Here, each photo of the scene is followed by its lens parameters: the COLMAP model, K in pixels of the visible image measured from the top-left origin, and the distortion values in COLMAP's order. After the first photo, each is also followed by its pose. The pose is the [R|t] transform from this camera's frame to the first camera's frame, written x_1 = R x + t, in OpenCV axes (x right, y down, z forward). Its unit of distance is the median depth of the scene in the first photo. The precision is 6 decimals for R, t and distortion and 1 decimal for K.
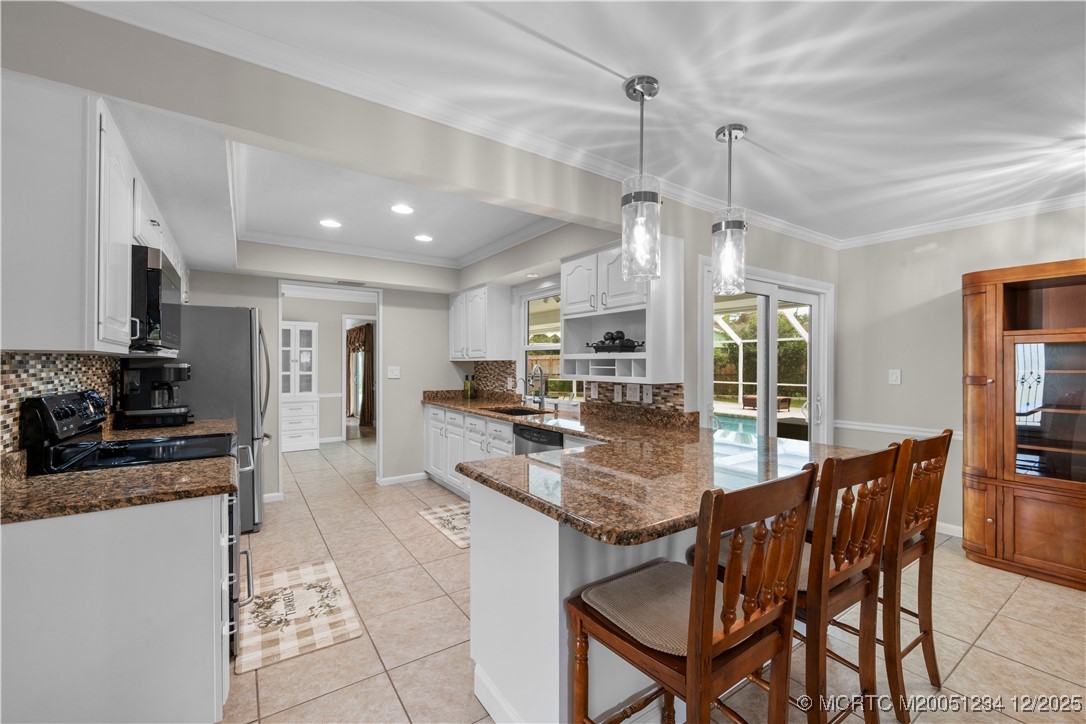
lens RADIAL K [[446.0, 0, 545.0], [0, 446.0, 362.0], [0, 0, 1]] dist [-0.001940, -0.000475]
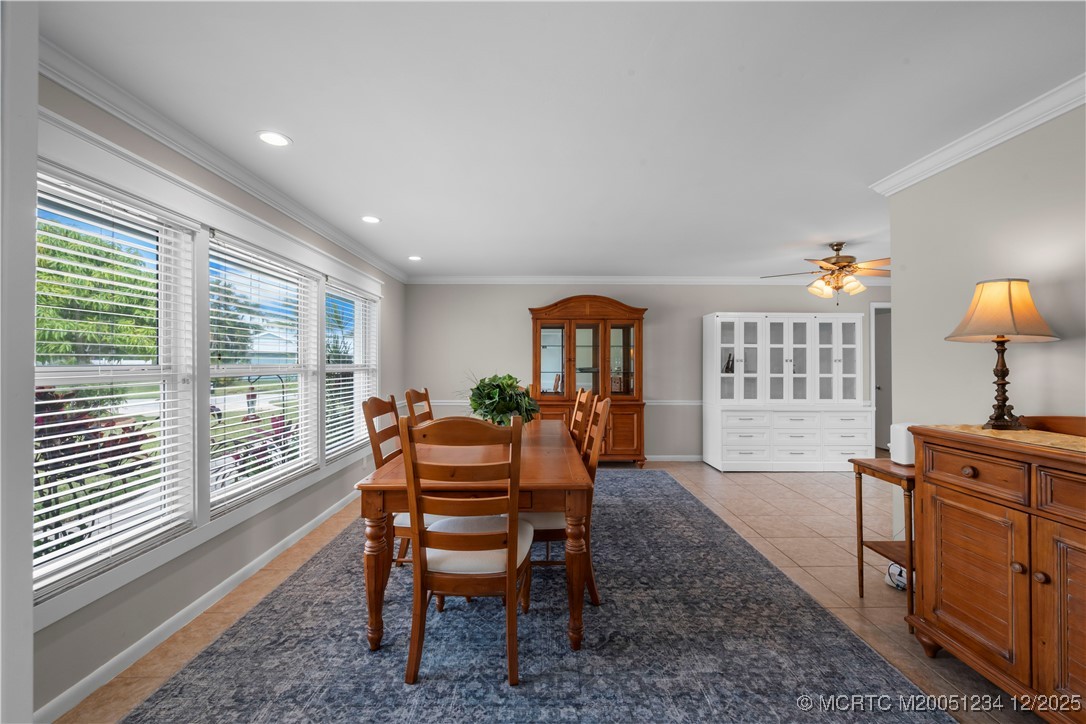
lens RADIAL K [[429.3, 0, 541.4], [0, 429.3, 356.7], [0, 0, 1]] dist [0.001263, 0.000040]
pose [[0.839358, -0.005271, -0.543553, -0.895848], [-0.003315, 0.999885, -0.014816, 0.006079], [0.543569, 0.014238, 0.839244, 0.045130]]
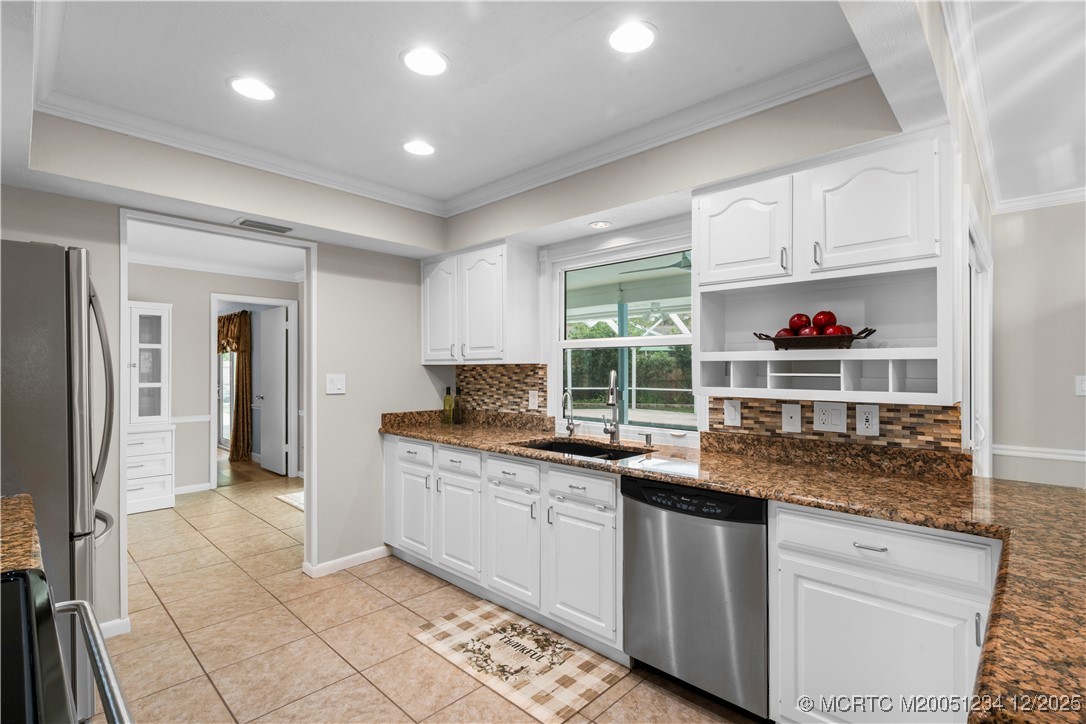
lens RADIAL K [[507.7, 0, 544.9], [0, 507.7, 364.1], [0, 0, 1]] dist [-0.003189, 0.000433]
pose [[0.978279, -0.000160, 0.207294, -0.222266], [0.001363, 0.999983, -0.005660, 0.000930], [-0.207289, 0.005820, 0.978262, 0.299917]]
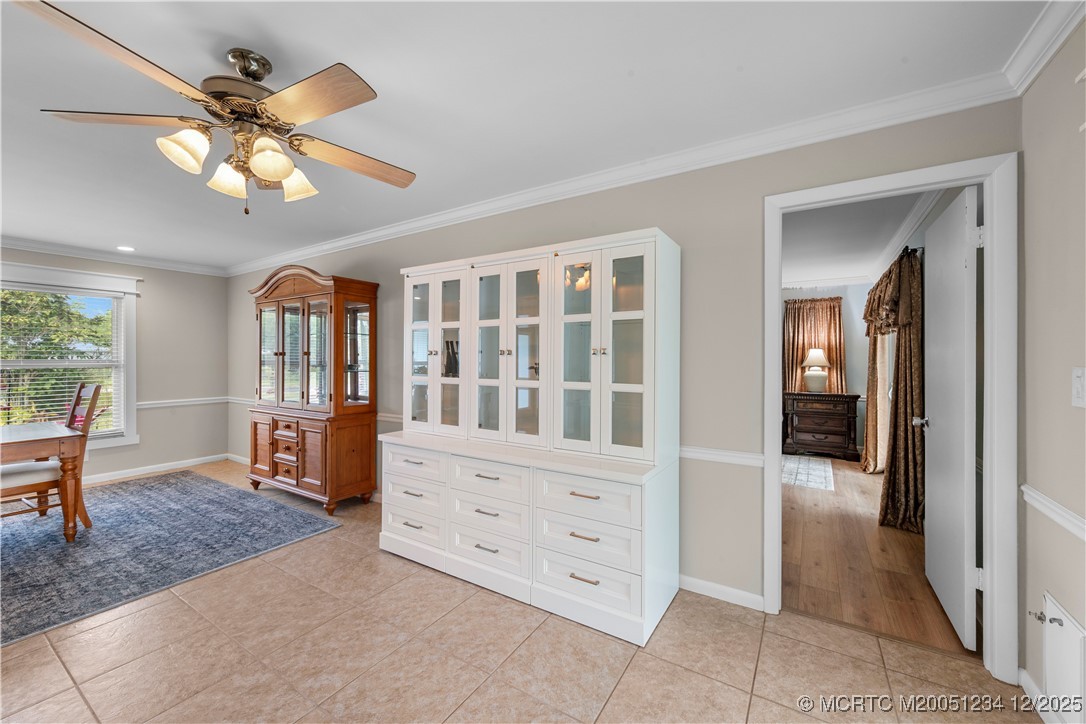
lens RADIAL K [[429.3, 0, 546.1], [0, 429.3, 359.8], [0, 0, 1]] dist [0.001263, 0.000040]
pose [[0.403527, 0.004514, -0.914956, -0.413768], [-0.000575, 0.999989, 0.004680, 0.003863], [0.914967, -0.001362, 0.403525, 1.257030]]
